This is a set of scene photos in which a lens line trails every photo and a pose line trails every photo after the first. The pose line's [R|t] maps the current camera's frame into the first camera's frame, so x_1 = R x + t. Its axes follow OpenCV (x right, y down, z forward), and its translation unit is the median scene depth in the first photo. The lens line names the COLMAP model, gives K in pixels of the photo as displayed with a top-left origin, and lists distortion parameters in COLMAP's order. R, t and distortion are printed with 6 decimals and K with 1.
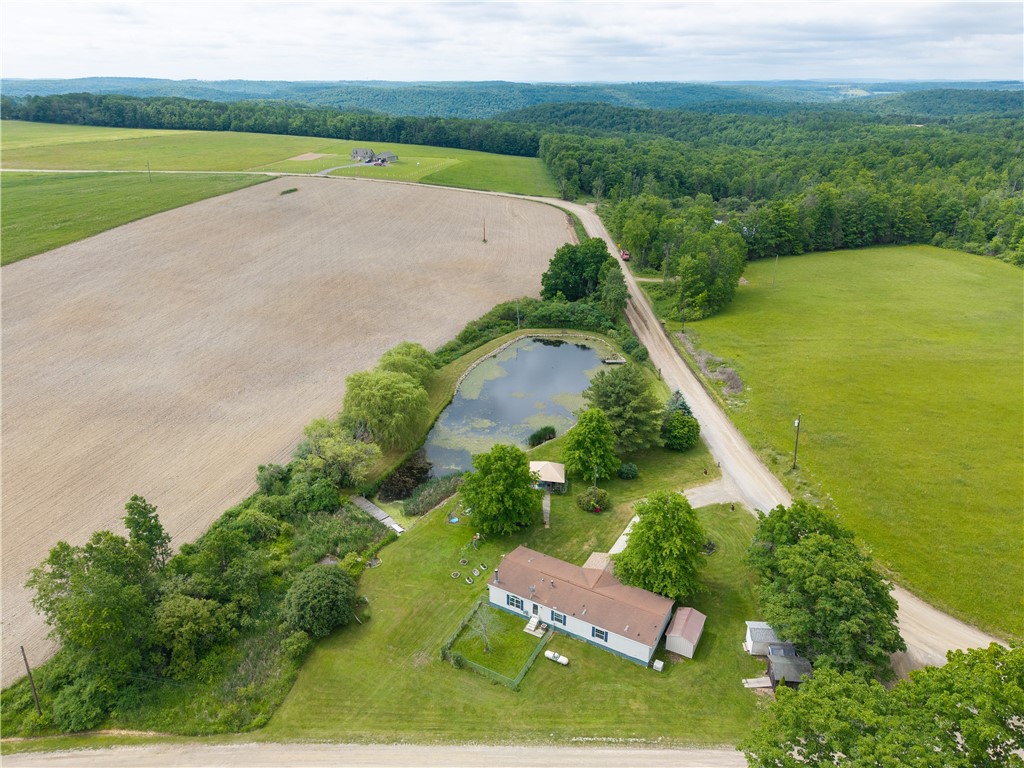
lens RADIAL K [[694.0, 0, 515.3], [0, 694.0, 385.1], [0, 0, 1]] dist [0.010816, -0.007273]
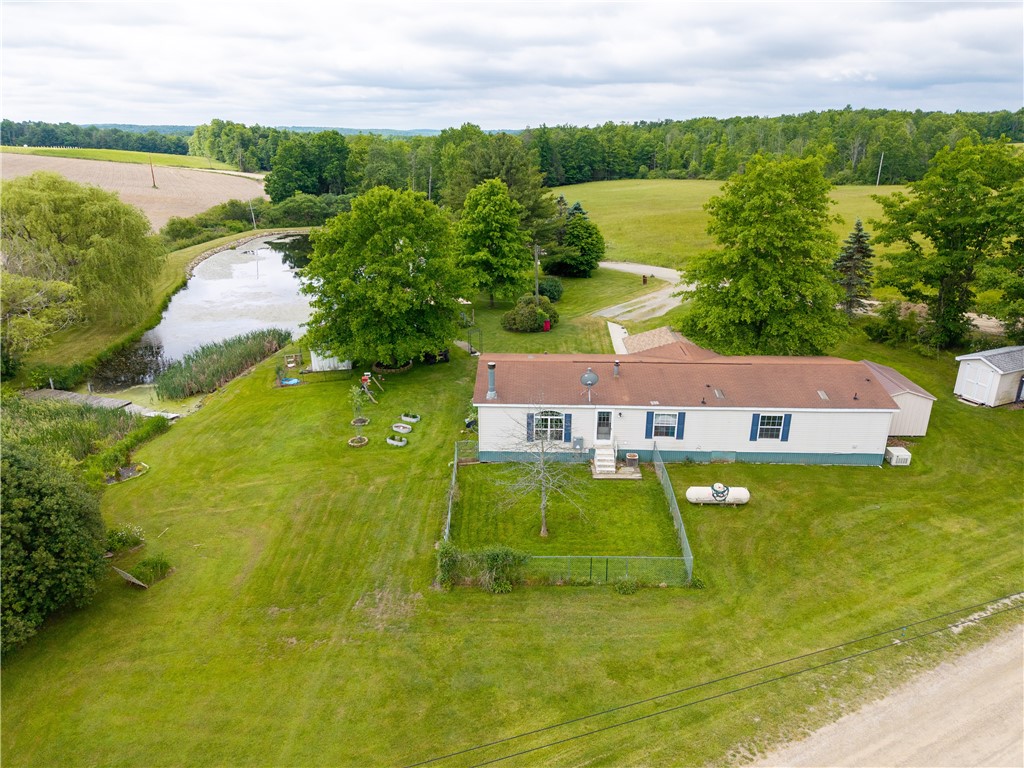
lens RADIAL K [[694.0, 0, 508.0], [0, 694.0, 384.6], [0, 0, 1]] dist [0.010816, -0.007273]
pose [[0.888671, -0.165213, 0.427748, -0.193661], [0.197177, 0.979872, -0.031183, 0.293697], [-0.413986, 0.112054, 0.903360, 0.629328]]
